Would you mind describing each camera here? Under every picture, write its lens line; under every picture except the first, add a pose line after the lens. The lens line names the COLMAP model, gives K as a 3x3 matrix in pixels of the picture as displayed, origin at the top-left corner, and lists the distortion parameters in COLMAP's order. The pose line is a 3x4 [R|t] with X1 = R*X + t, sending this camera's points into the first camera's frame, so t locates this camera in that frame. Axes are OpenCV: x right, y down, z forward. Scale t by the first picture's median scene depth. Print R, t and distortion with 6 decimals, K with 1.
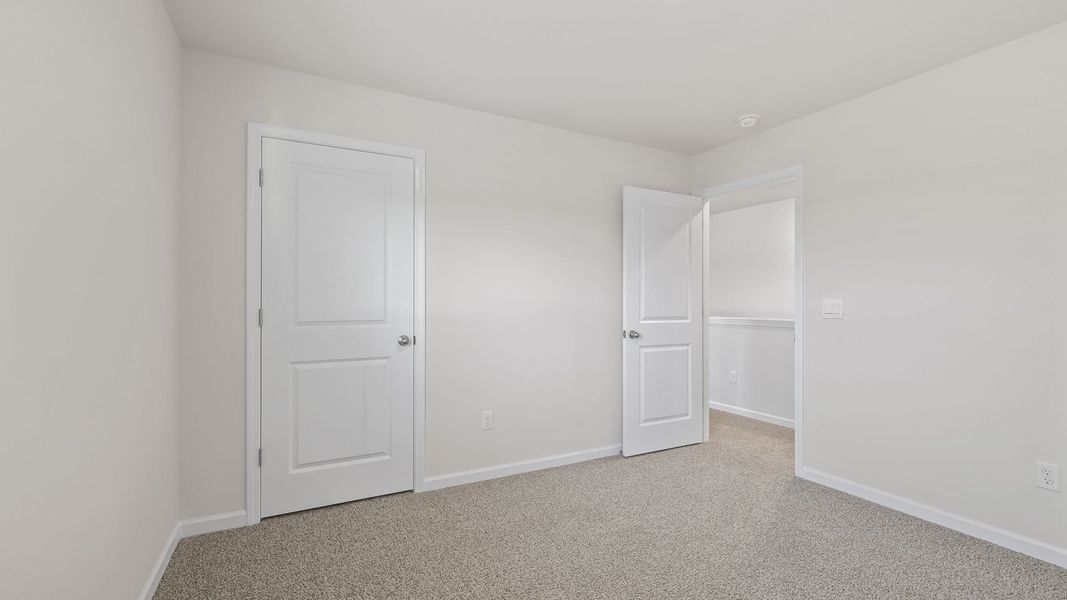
lens RADIAL K [[453.9, 0, 528.1], [0, 453.9, 300.5], [0, 0, 1]] dist [-0.002210, -0.000102]
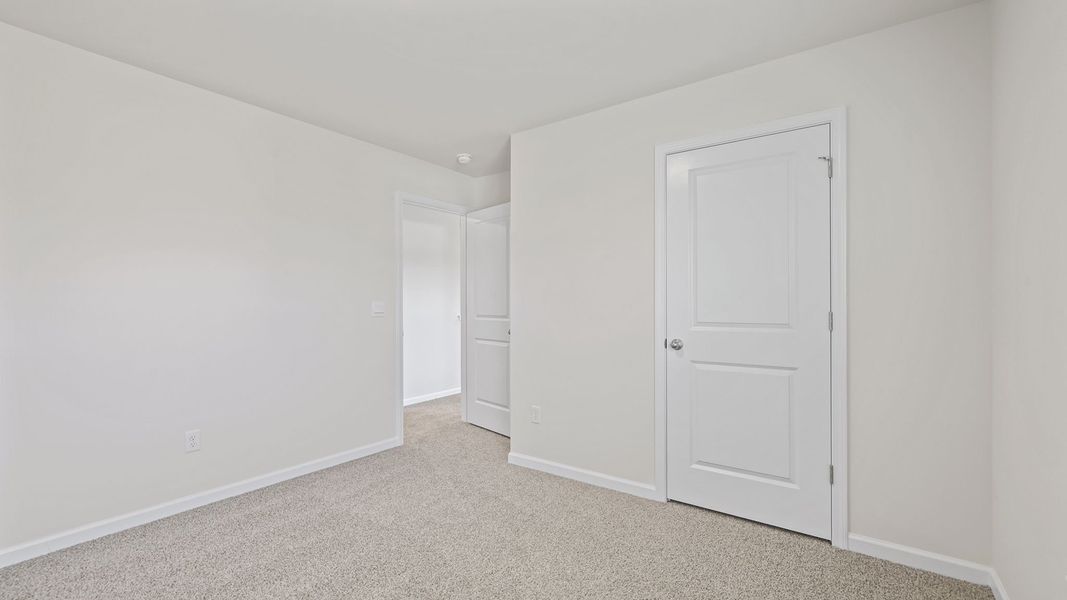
lens RADIAL K [[485.8, 0, 533.5], [0, 485.8, 300.0], [0, 0, 1]] dist [0.032539, -0.000181]
pose [[0.460721, -0.002151, -0.887542, 0.307665], [-0.001806, 0.999993, -0.003361, 0.001761], [0.887543, 0.003151, 0.460714, 0.157018]]
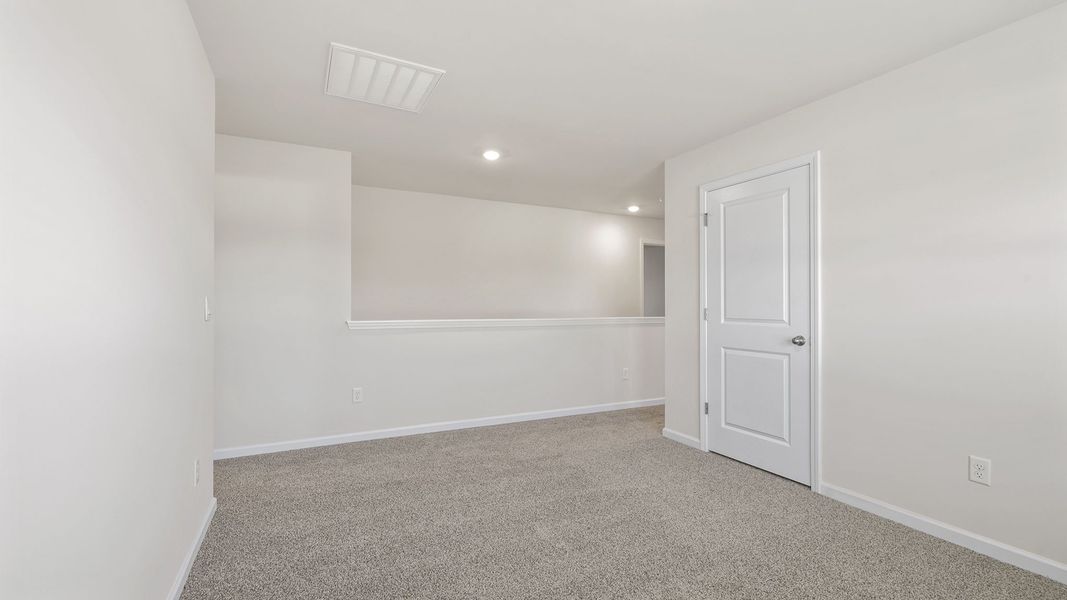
lens RADIAL K [[453.9, 0, 528.1], [0, 453.9, 300.5], [0, 0, 1]] dist [-0.002210, -0.000102]
pose [[-0.006867, -0.000350, -0.999976, 0.867021], [0.006568, 0.999978, -0.000396, -0.009462], [0.999955, -0.006570, -0.006865, 0.412631]]
